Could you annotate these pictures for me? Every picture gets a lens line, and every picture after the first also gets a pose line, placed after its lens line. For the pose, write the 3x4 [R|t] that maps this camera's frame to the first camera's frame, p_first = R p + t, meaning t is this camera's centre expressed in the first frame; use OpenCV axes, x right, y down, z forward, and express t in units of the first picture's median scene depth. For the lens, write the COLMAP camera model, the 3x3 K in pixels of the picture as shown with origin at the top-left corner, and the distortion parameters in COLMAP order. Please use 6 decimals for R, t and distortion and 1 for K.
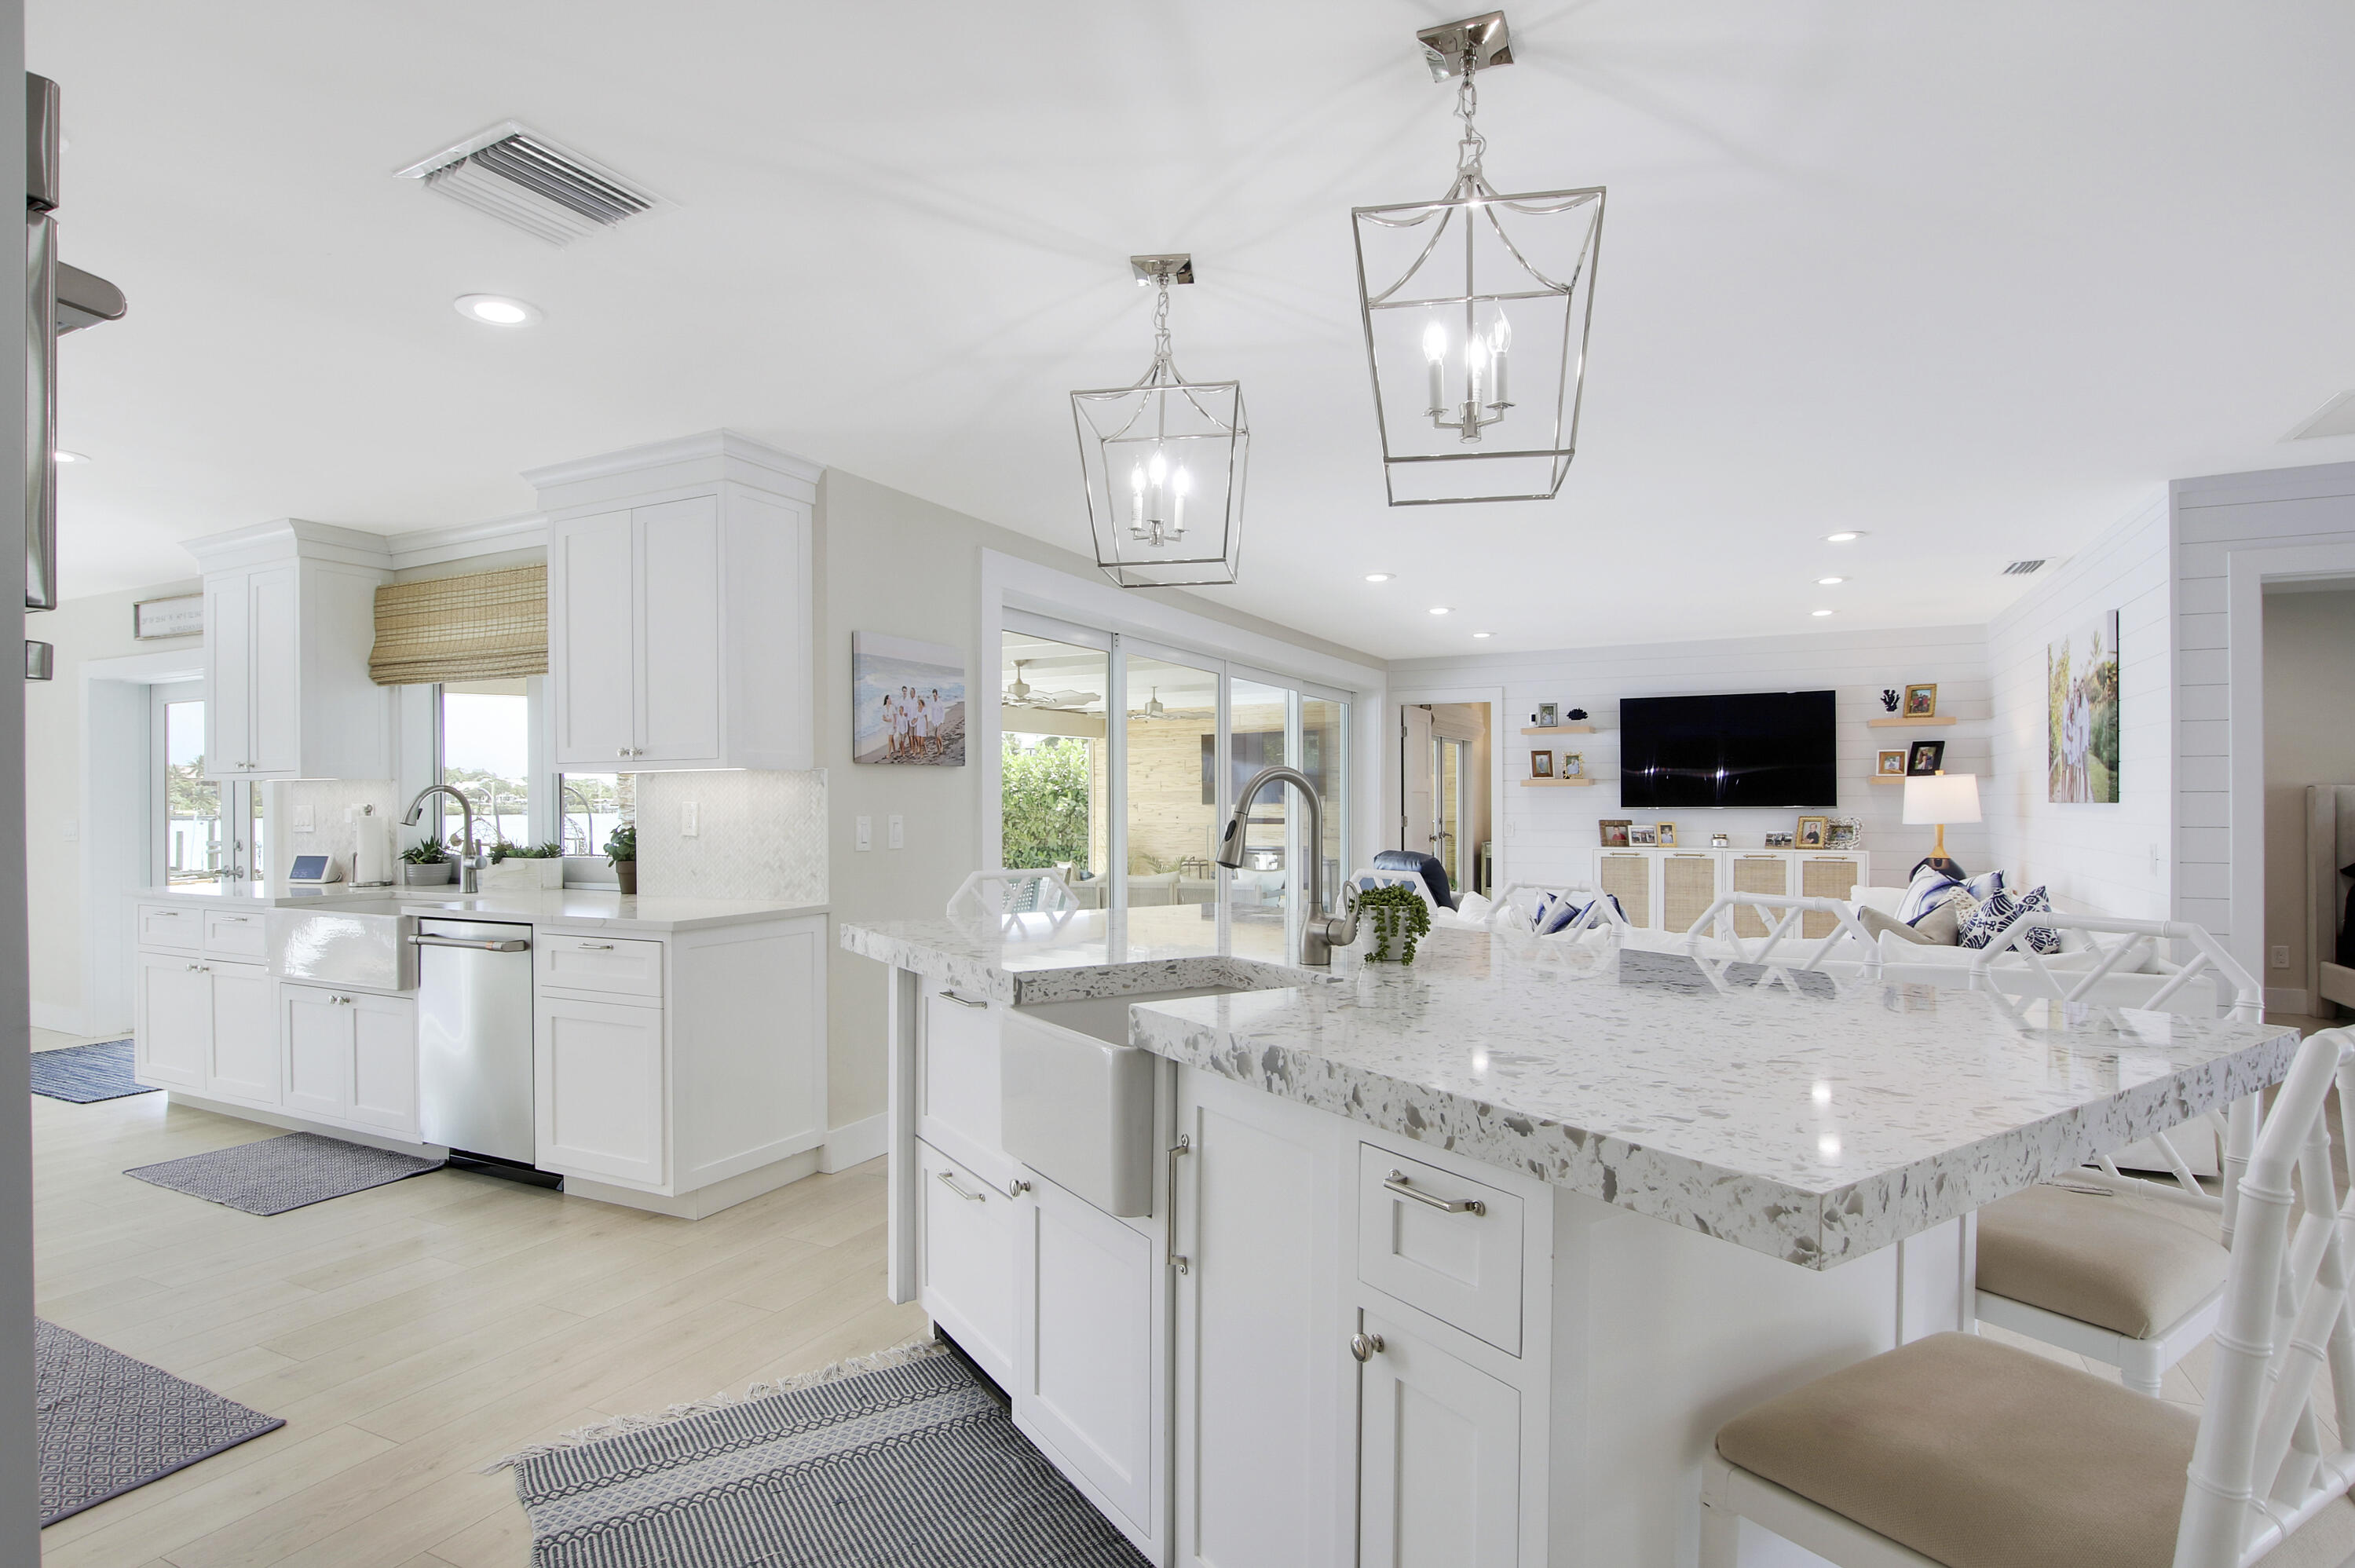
lens RADIAL K [[1213.9, 0, 1199.0], [0, 1213.9, 802.7], [0, 0, 1]] dist [-0.024698, 0.002377]
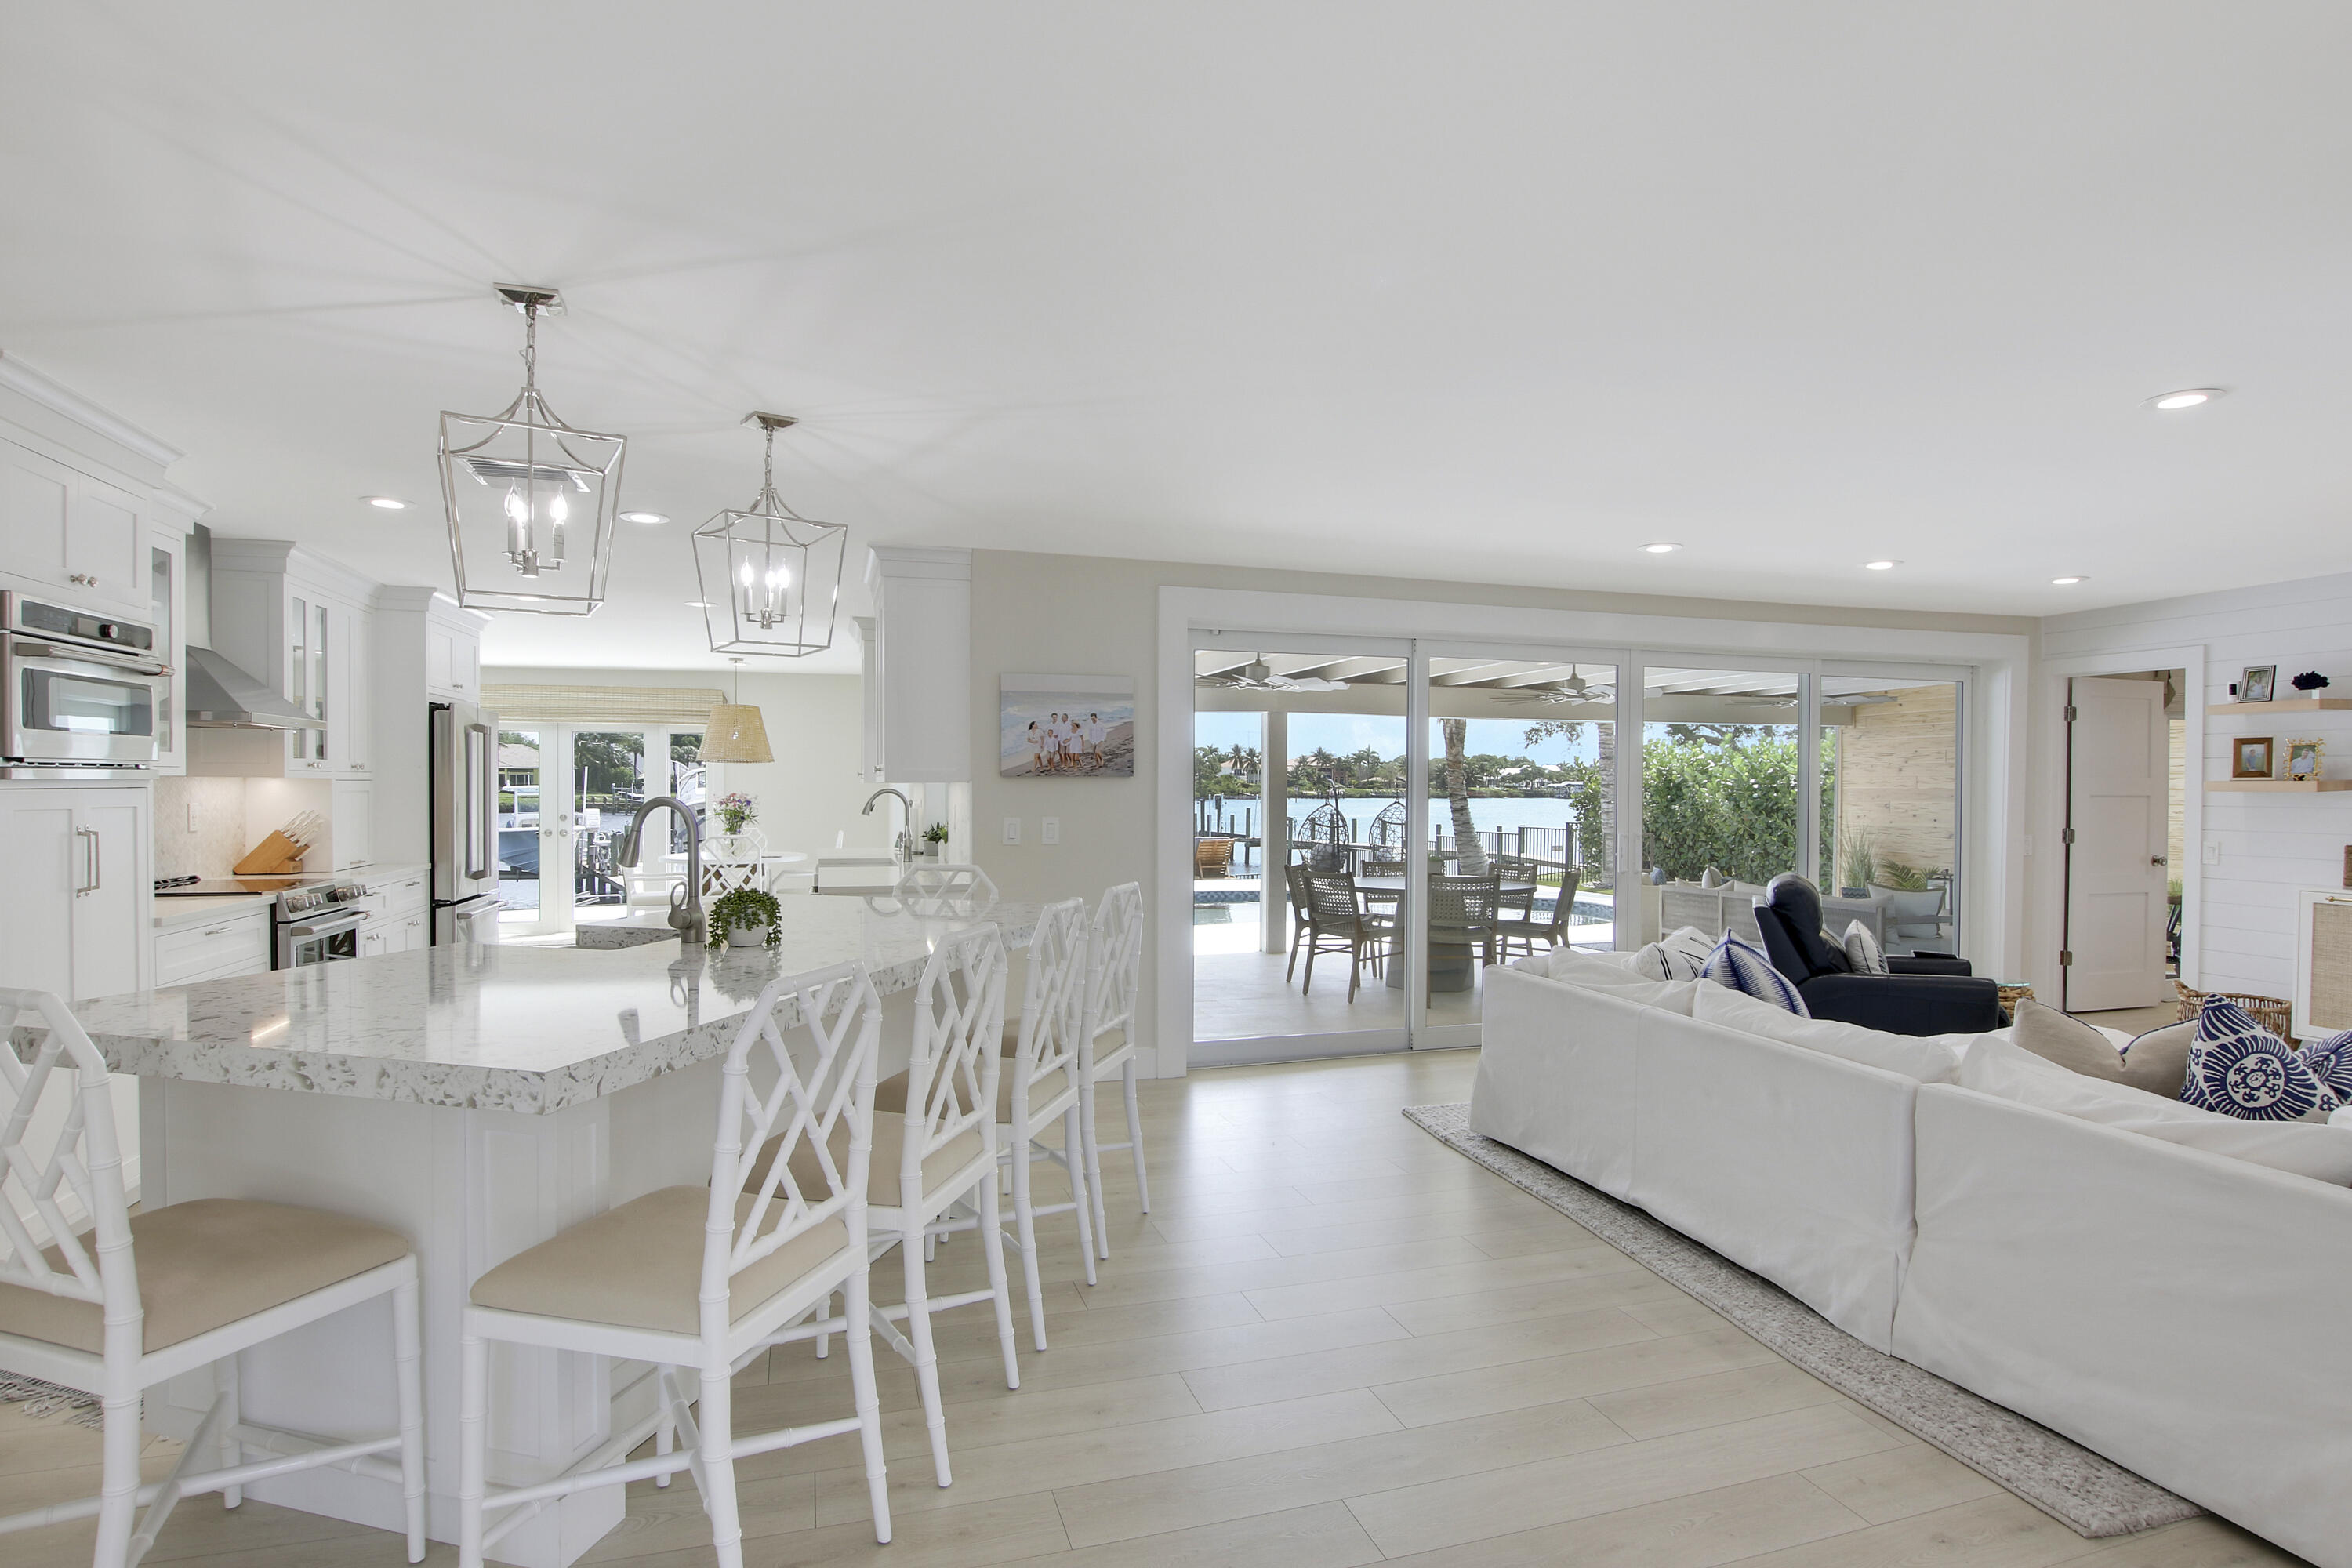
lens RADIAL K [[1212.4, 0, 1181.8], [0, 1212.4, 794.7], [0, 0, 1]] dist [-0.024698, 0.002377]
pose [[0.683225, 0.012832, -0.730095, 0.670837], [-0.008809, 0.999918, 0.009331, -0.023011], [0.730155, 0.000056, 0.683281, 0.225978]]
